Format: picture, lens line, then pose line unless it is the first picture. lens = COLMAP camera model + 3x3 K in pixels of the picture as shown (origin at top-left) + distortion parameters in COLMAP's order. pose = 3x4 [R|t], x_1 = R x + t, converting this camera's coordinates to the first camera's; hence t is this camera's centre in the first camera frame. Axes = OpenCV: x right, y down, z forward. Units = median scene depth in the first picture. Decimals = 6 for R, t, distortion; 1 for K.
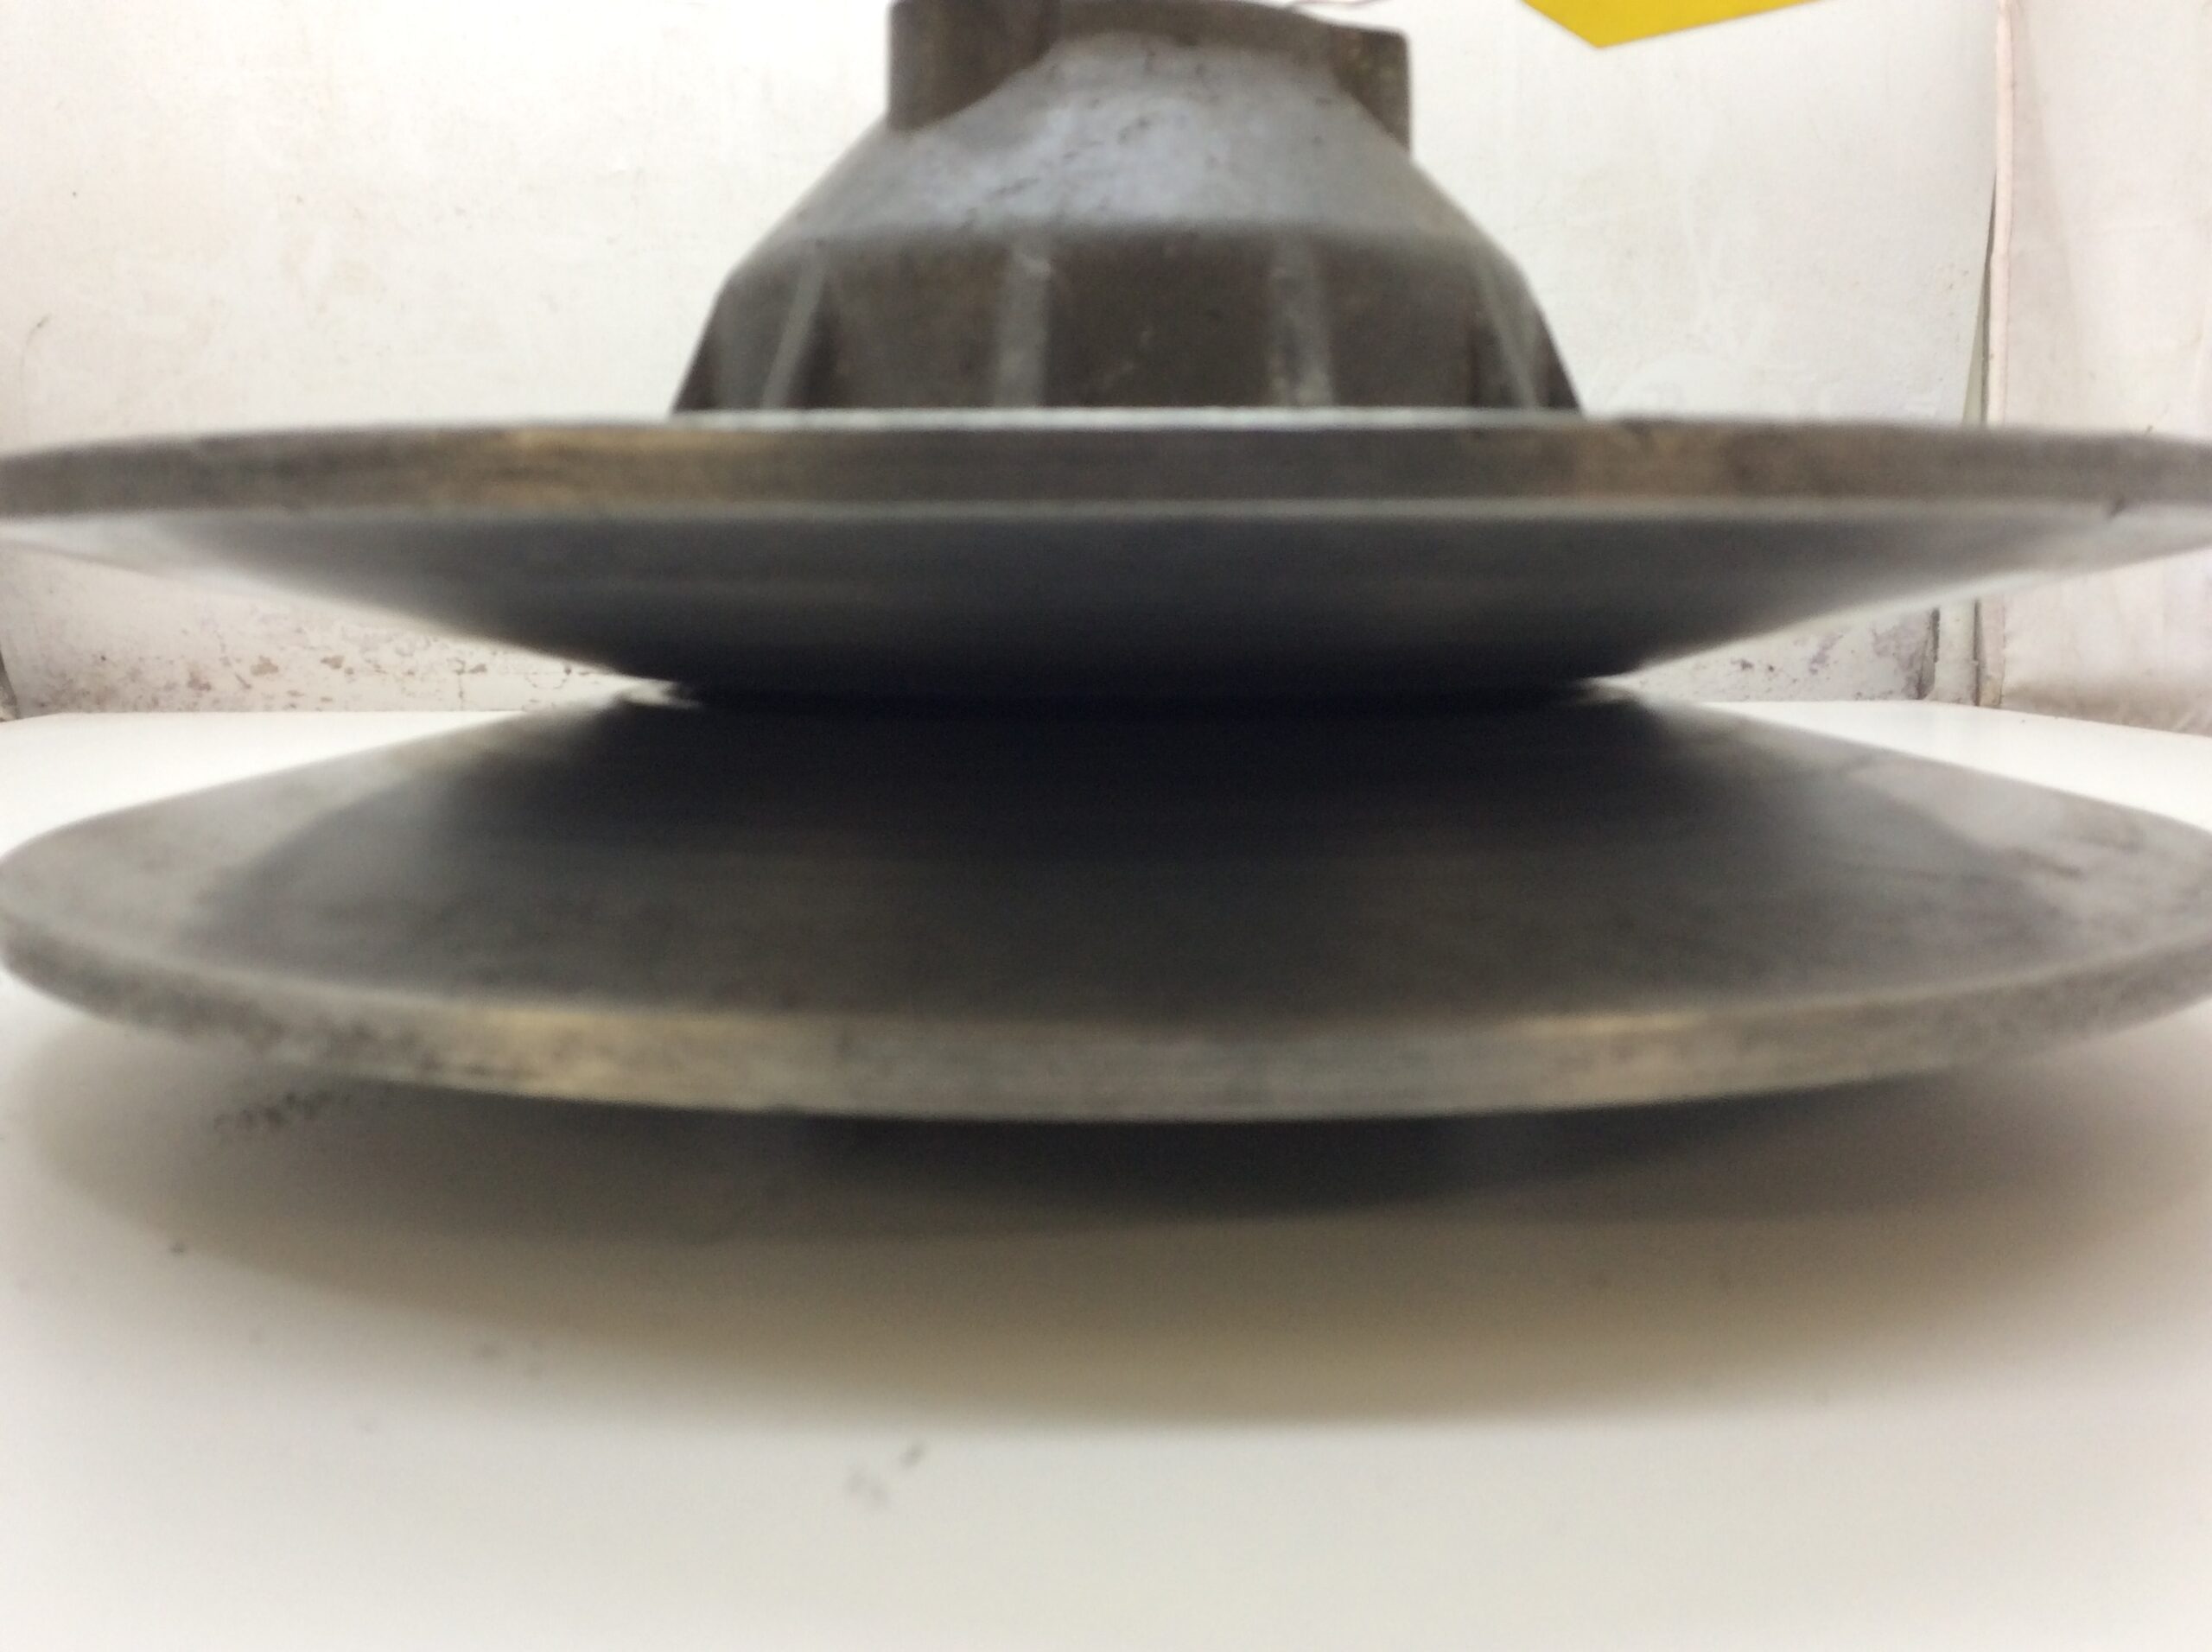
lens RADIAL K [[1958.3, 0, 1106.0], [0, 1958.3, 826.0], [0, 0, 1]] dist [0.123574, -0.192753]
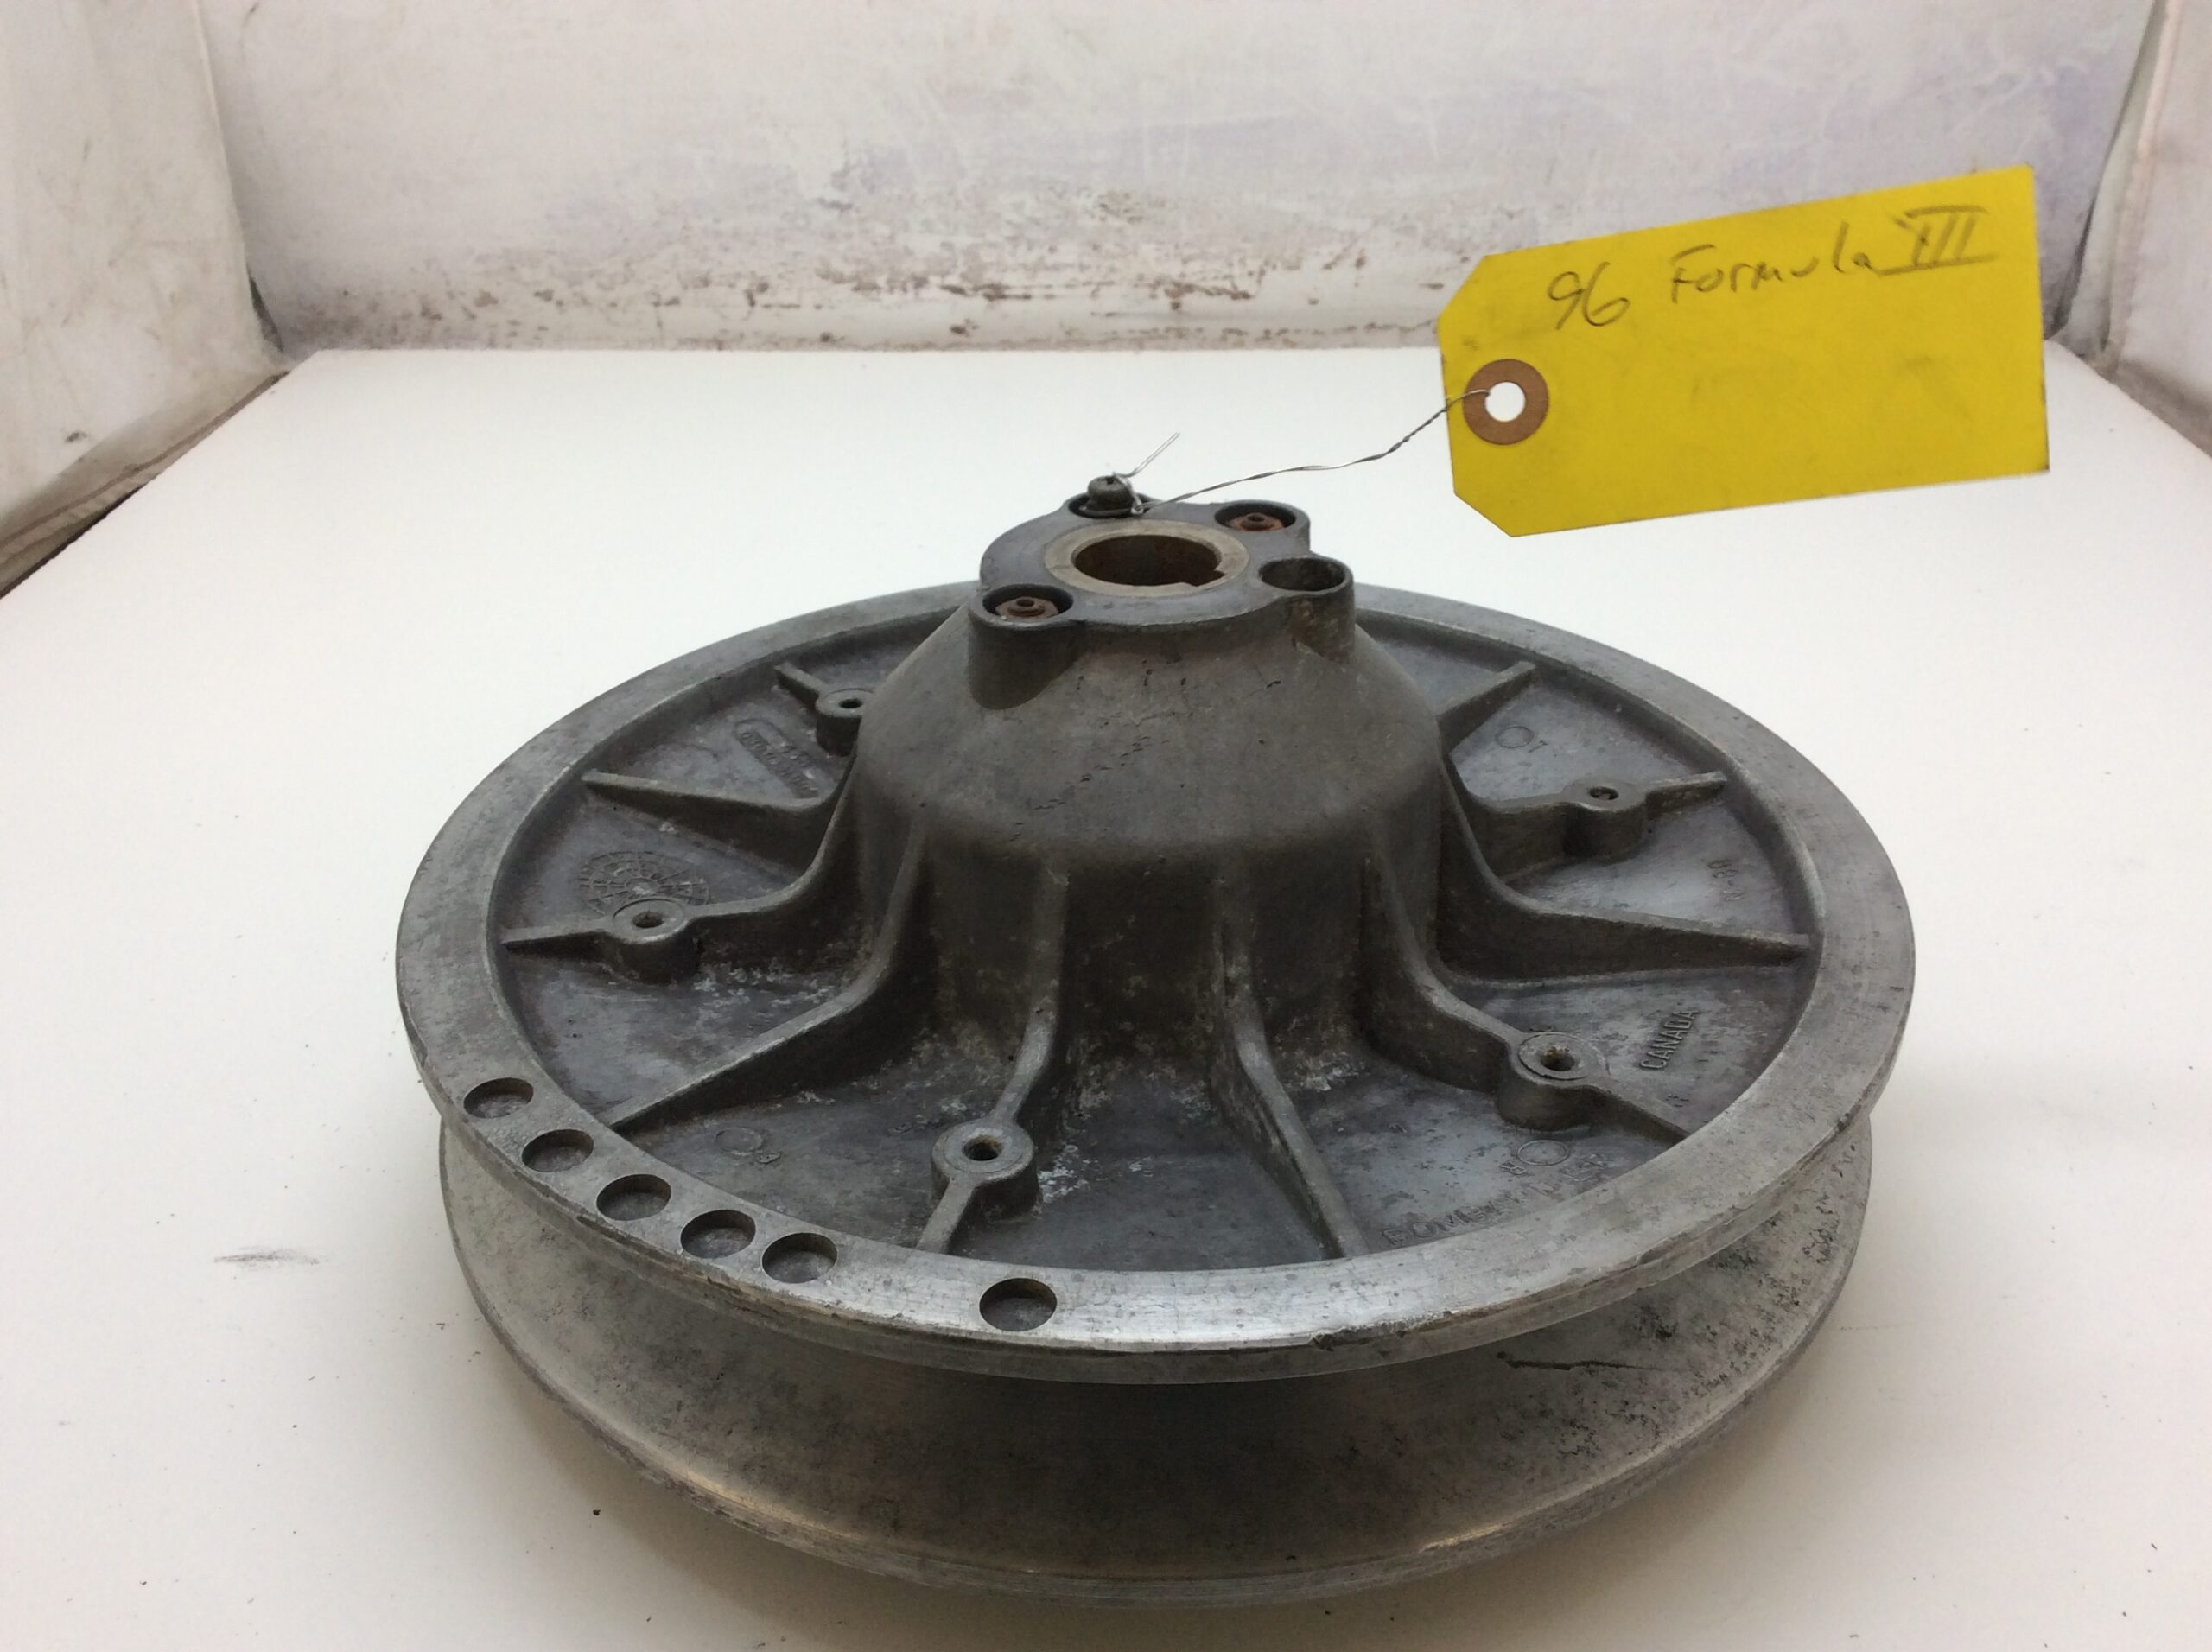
lens RADIAL K [[1958.3, 0, 1106.0], [0, 1958.3, 826.0], [0, 0, 1]] dist [0.123574, -0.192753]
pose [[0.994871, 0.039143, -0.093271, 0.034040], [-0.002329, 0.930710, 0.365750, -0.212550], [0.101124, -0.363657, 0.926028, -0.092940]]
